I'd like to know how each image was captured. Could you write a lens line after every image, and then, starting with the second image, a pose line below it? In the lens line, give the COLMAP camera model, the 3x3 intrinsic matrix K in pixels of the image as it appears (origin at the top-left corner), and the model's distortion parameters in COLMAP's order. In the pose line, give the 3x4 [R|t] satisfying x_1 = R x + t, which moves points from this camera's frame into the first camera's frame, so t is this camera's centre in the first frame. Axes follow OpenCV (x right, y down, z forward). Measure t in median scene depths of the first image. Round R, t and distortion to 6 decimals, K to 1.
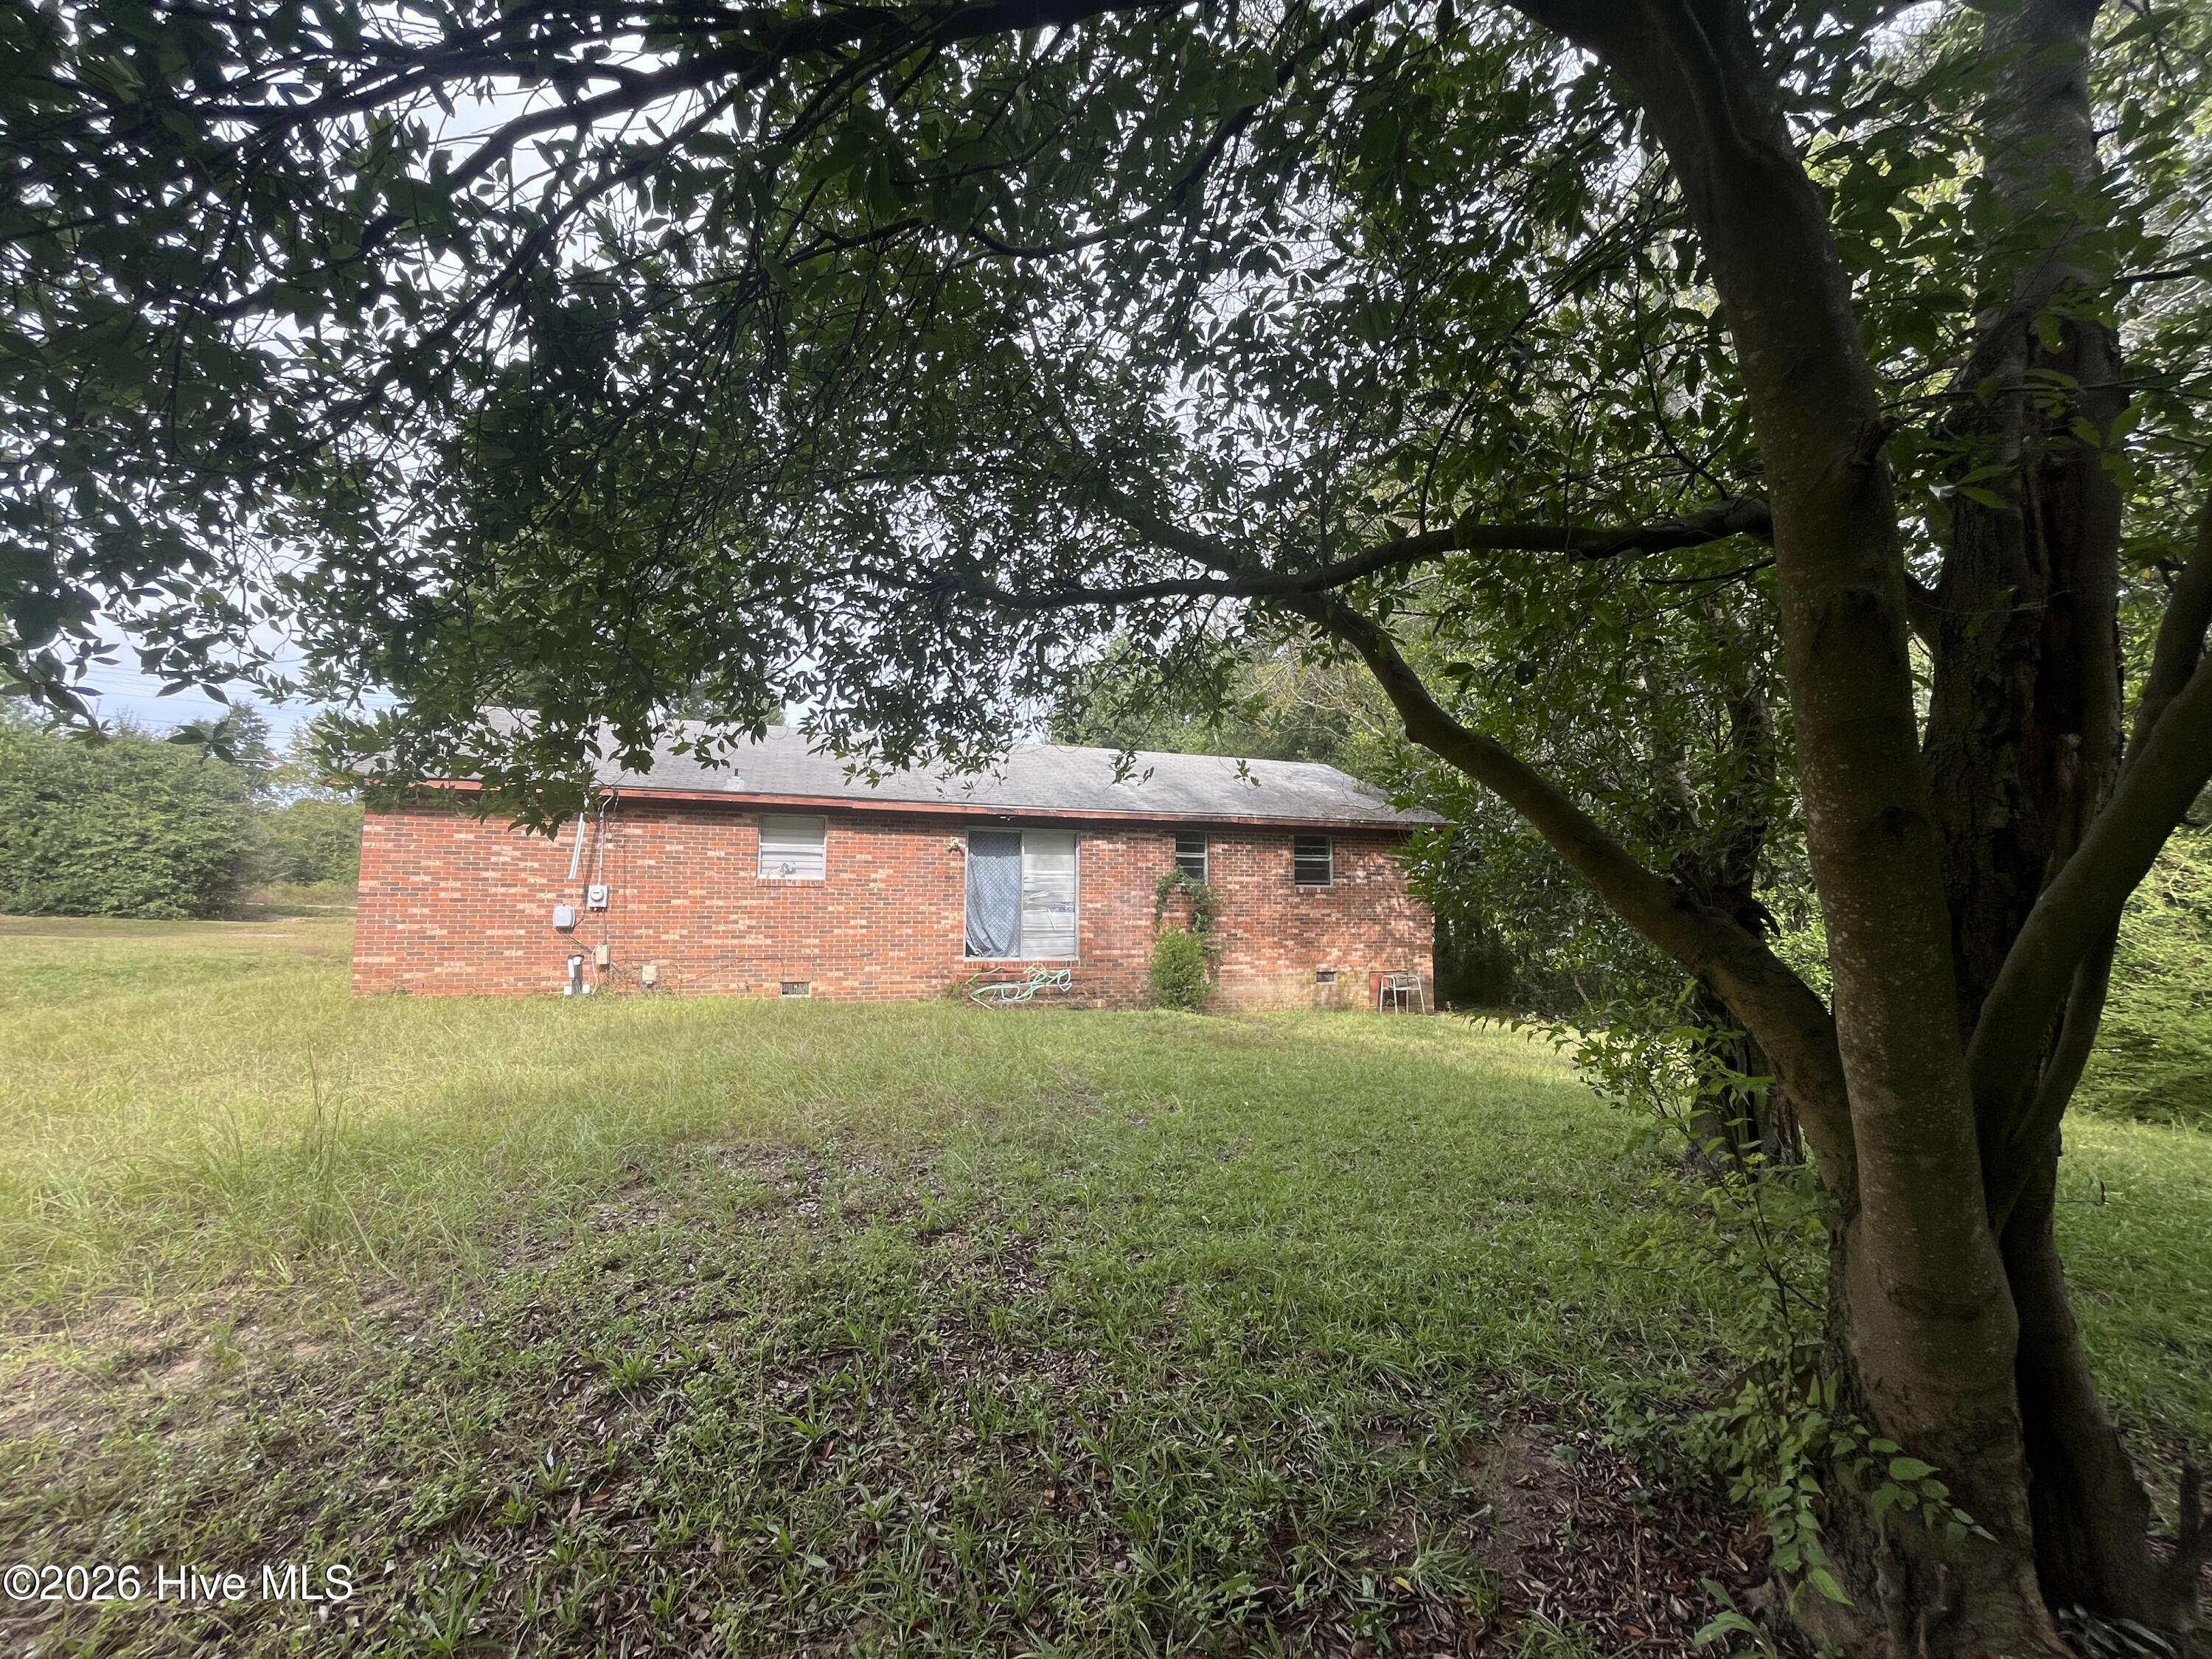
lens RADIAL K [[896.0, 0, 1105.6], [0, 896.0, 827.6], [0, 0, 1]] dist [-0.004089, 0.000097]
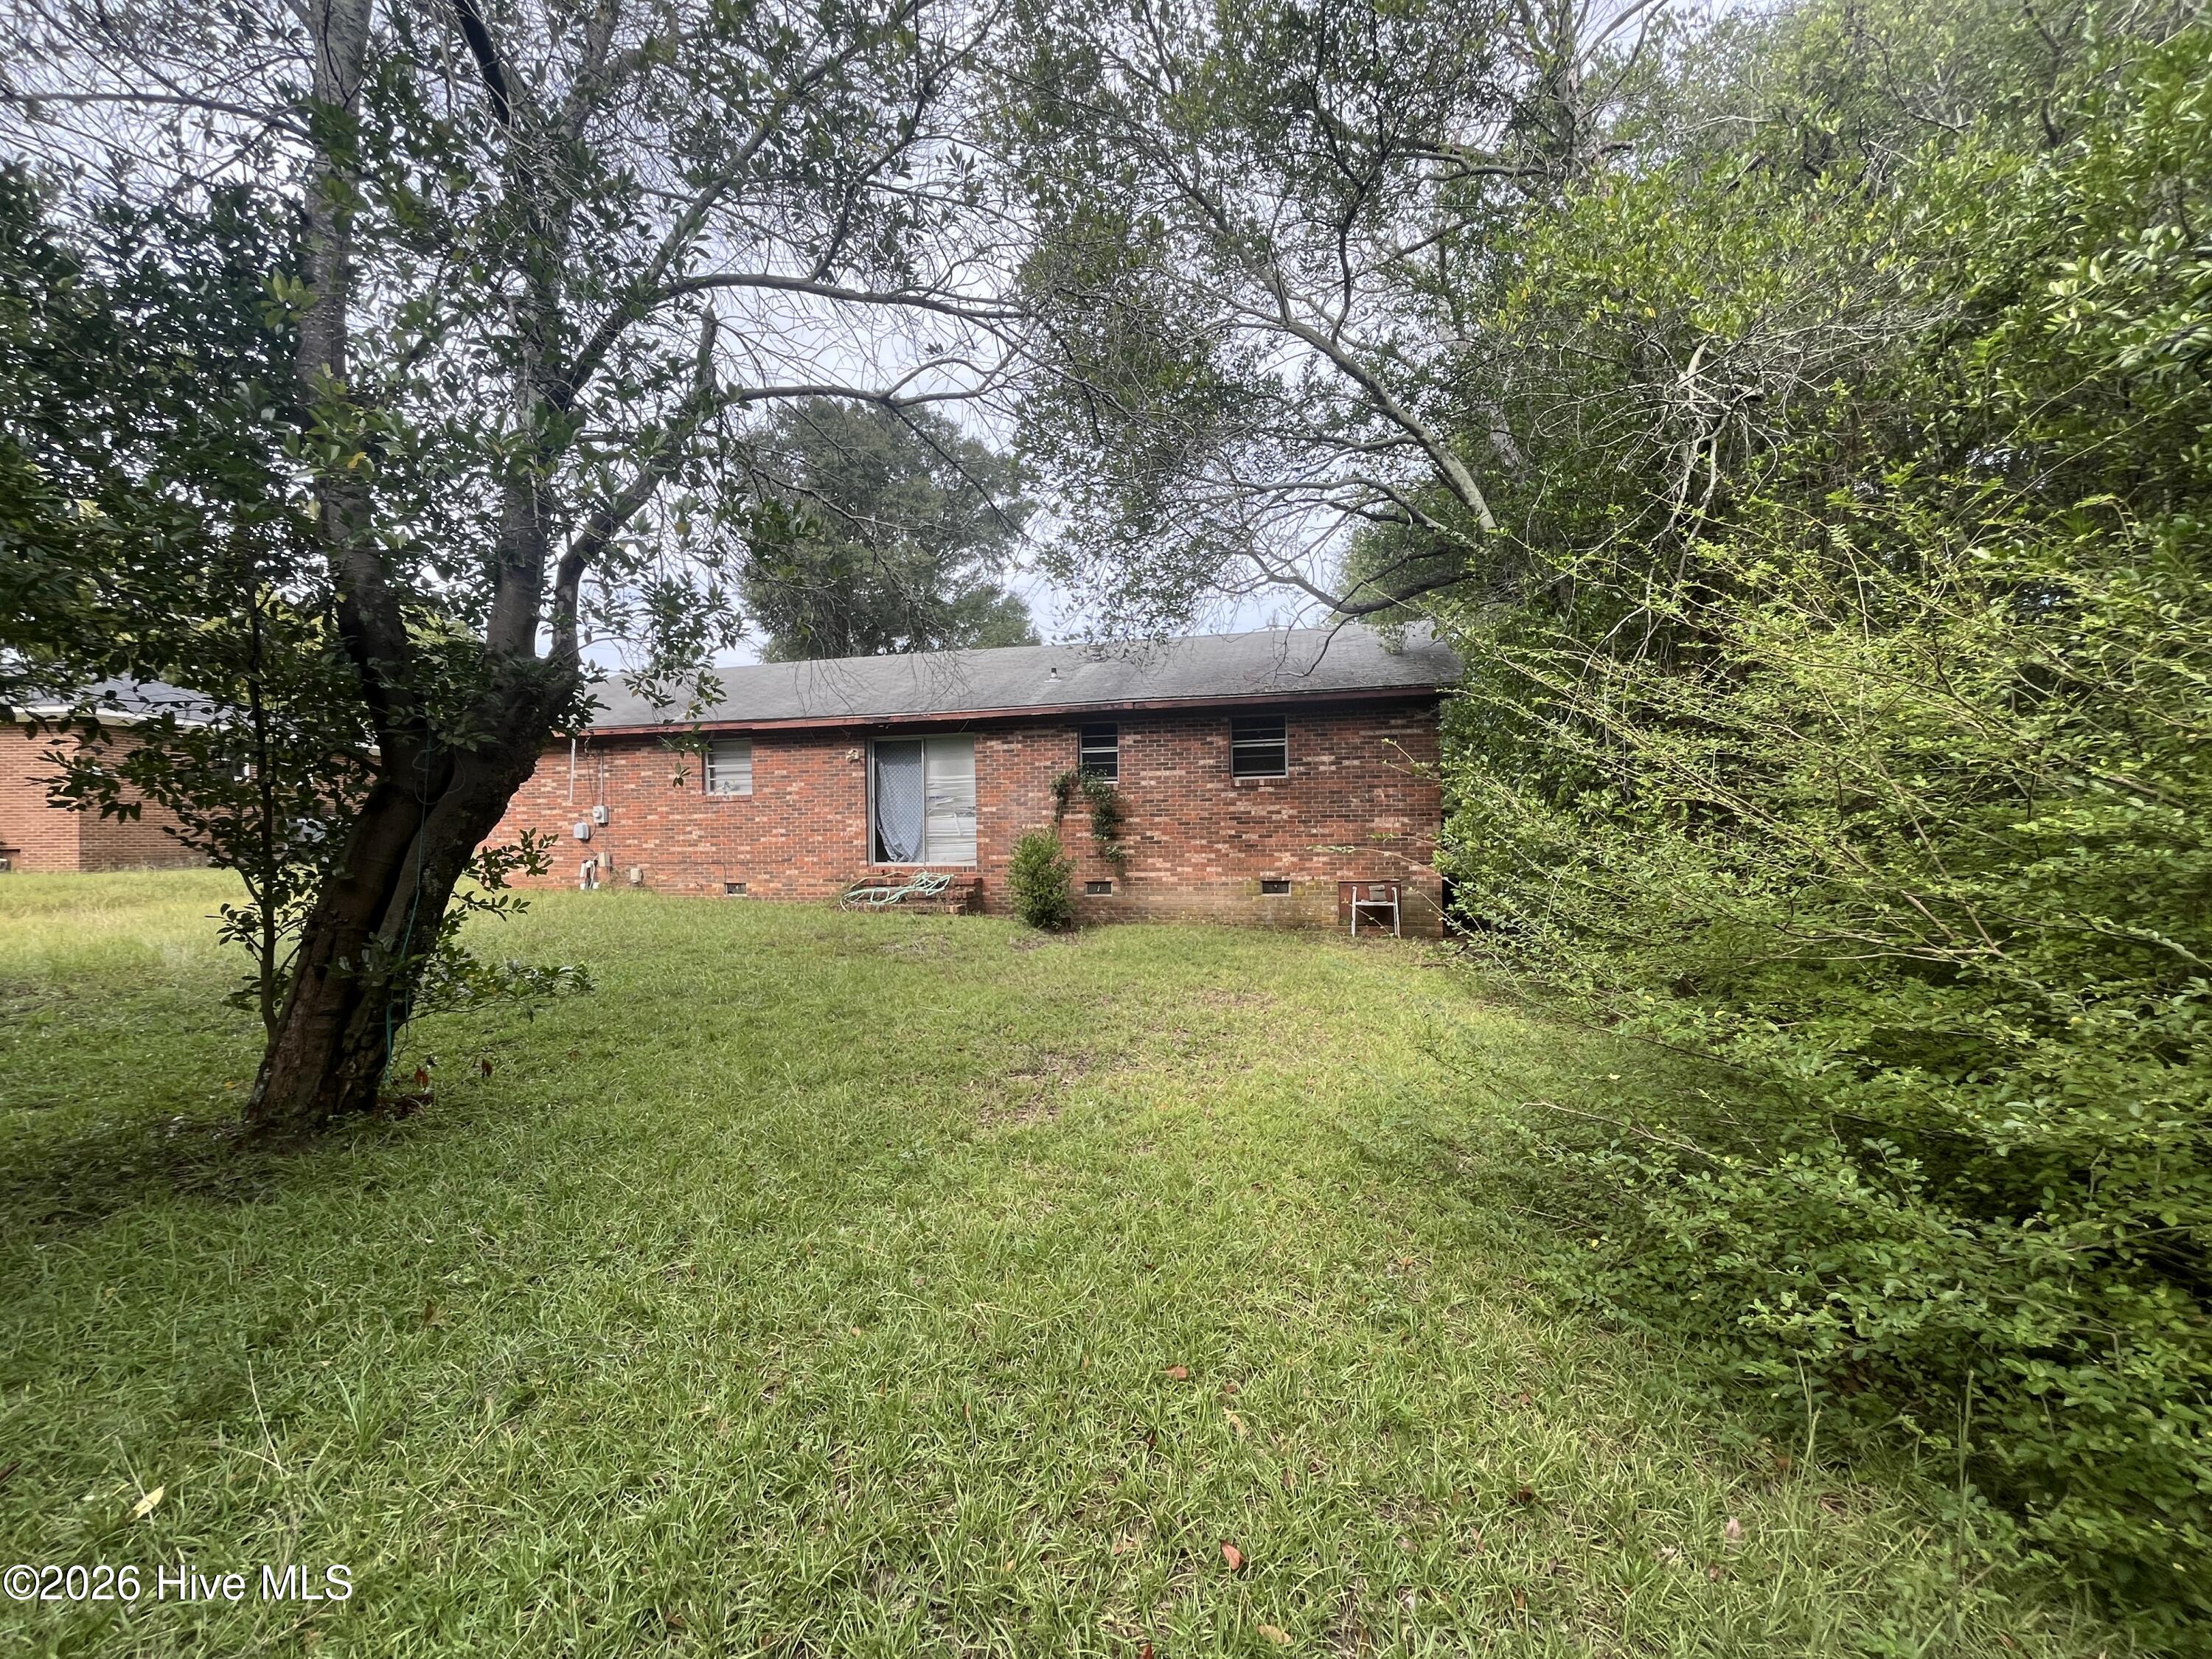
lens RADIAL K [[896.0, 0, 1105.8], [0, 896.0, 834.9], [0, 0, 1]] dist [-0.004089, 0.000097]
pose [[0.845036, -0.016666, -0.534450, 0.586991], [0.072954, 0.993761, 0.084362, 0.040561], [0.529710, -0.110280, 0.840979, 0.244036]]
